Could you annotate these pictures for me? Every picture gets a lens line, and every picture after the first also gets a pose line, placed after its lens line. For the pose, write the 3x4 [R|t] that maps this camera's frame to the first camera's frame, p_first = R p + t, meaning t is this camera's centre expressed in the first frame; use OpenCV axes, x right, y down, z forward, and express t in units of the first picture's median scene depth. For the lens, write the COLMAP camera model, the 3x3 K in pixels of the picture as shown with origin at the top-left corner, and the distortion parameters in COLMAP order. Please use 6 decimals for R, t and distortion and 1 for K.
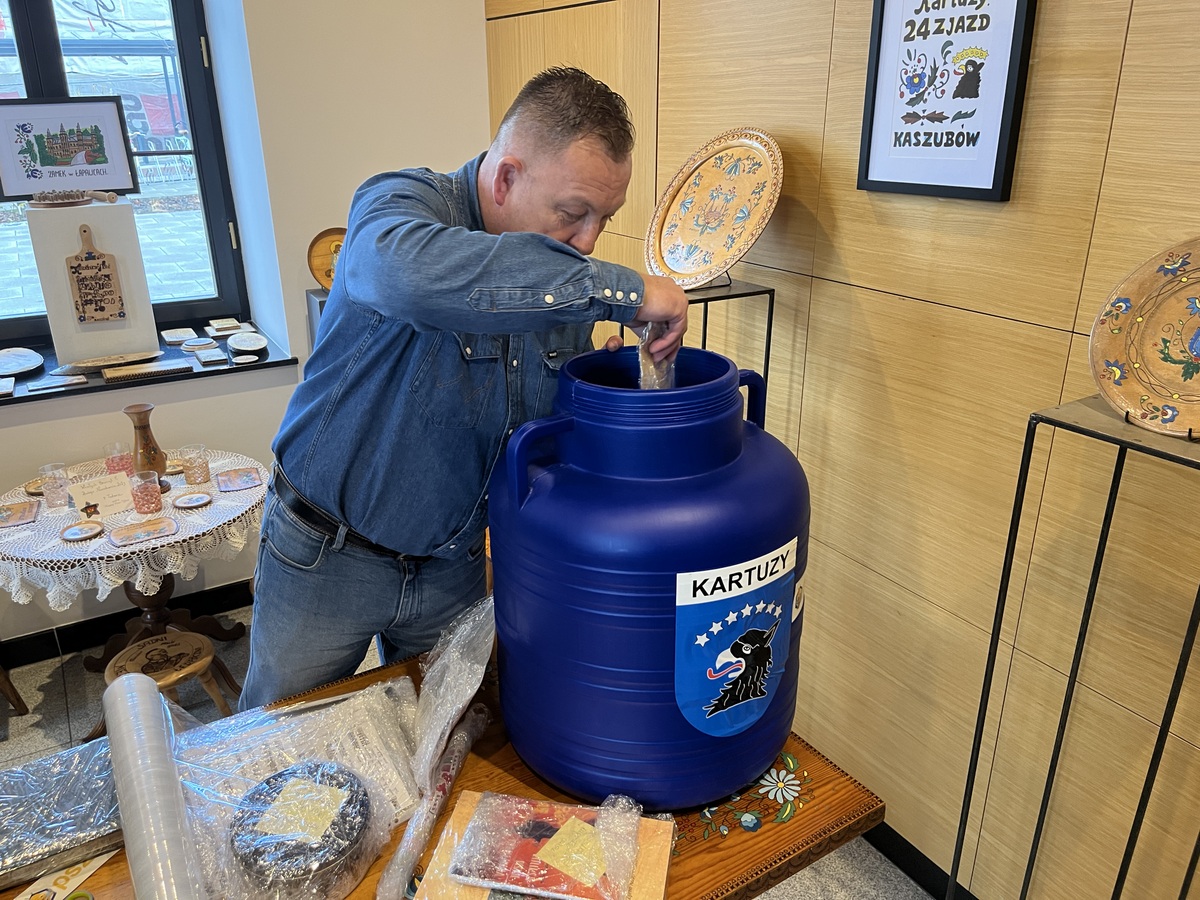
lens RADIAL K [[905.7, 0, 598.5], [0, 905.7, 458.4], [0, 0, 1]] dist [0.064055, -0.104859]
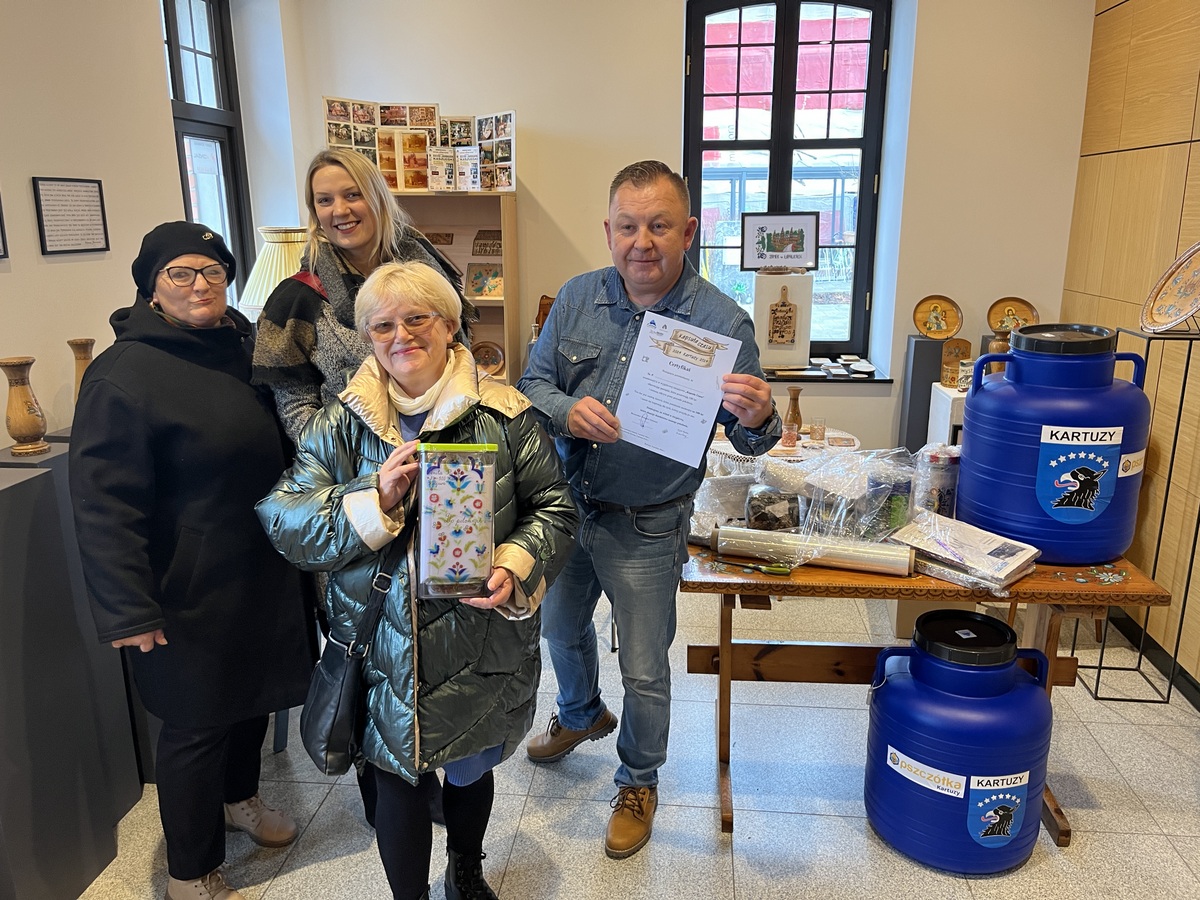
lens RADIAL K [[905.7, 0, 598.5], [0, 905.7, 458.4], [0, 0, 1]] dist [0.064055, -0.104859]
pose [[0.792343, 0.153270, -0.590509, 0.352248], [-0.217980, 0.975158, -0.039378, 0.336321], [0.569804, 0.159920, 0.806070, -0.854321]]
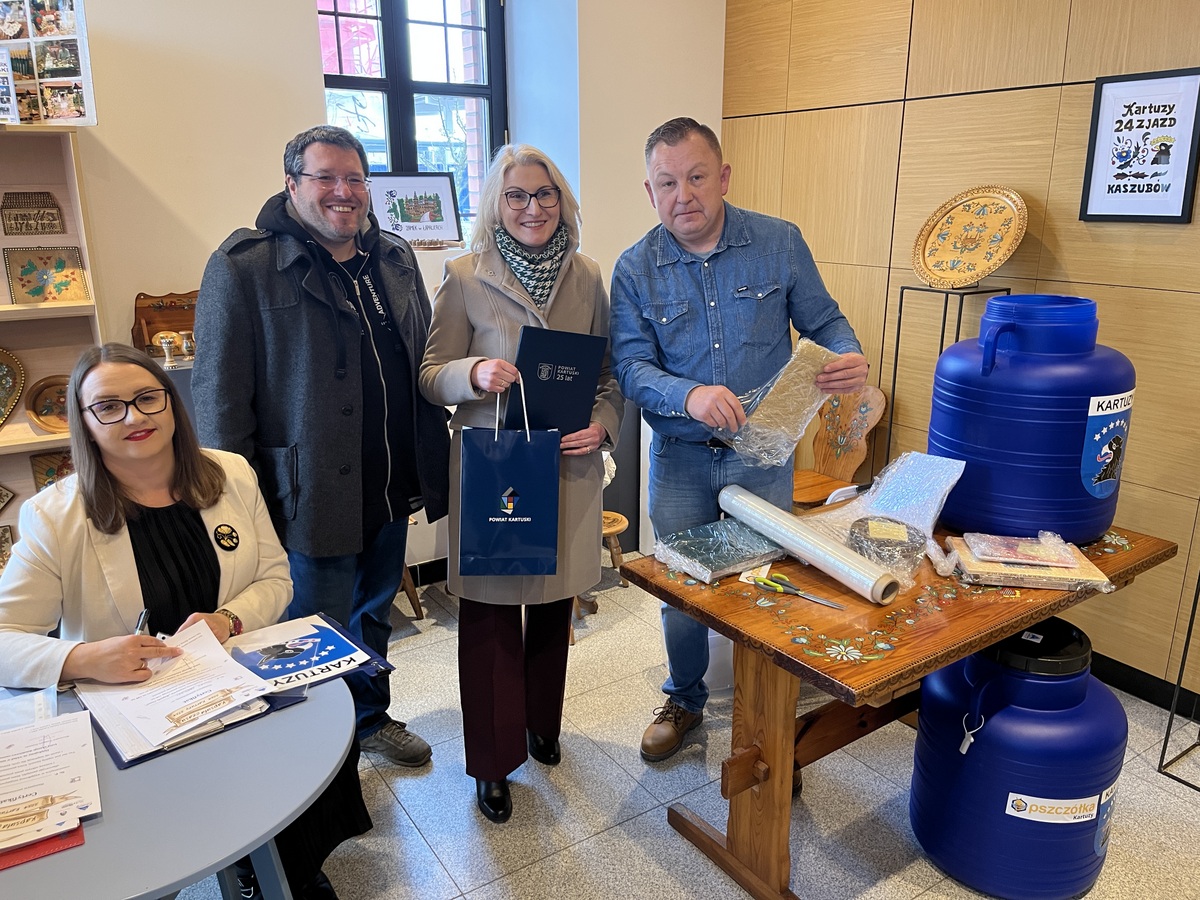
lens RADIAL K [[905.7, 0, 598.5], [0, 905.7, 458.4], [0, 0, 1]] dist [0.064055, -0.104859]
pose [[0.999369, -0.011459, 0.033632, -0.665690], [0.014367, 0.996059, -0.087527, 0.267900], [-0.032497, 0.087955, 0.995594, -0.571584]]
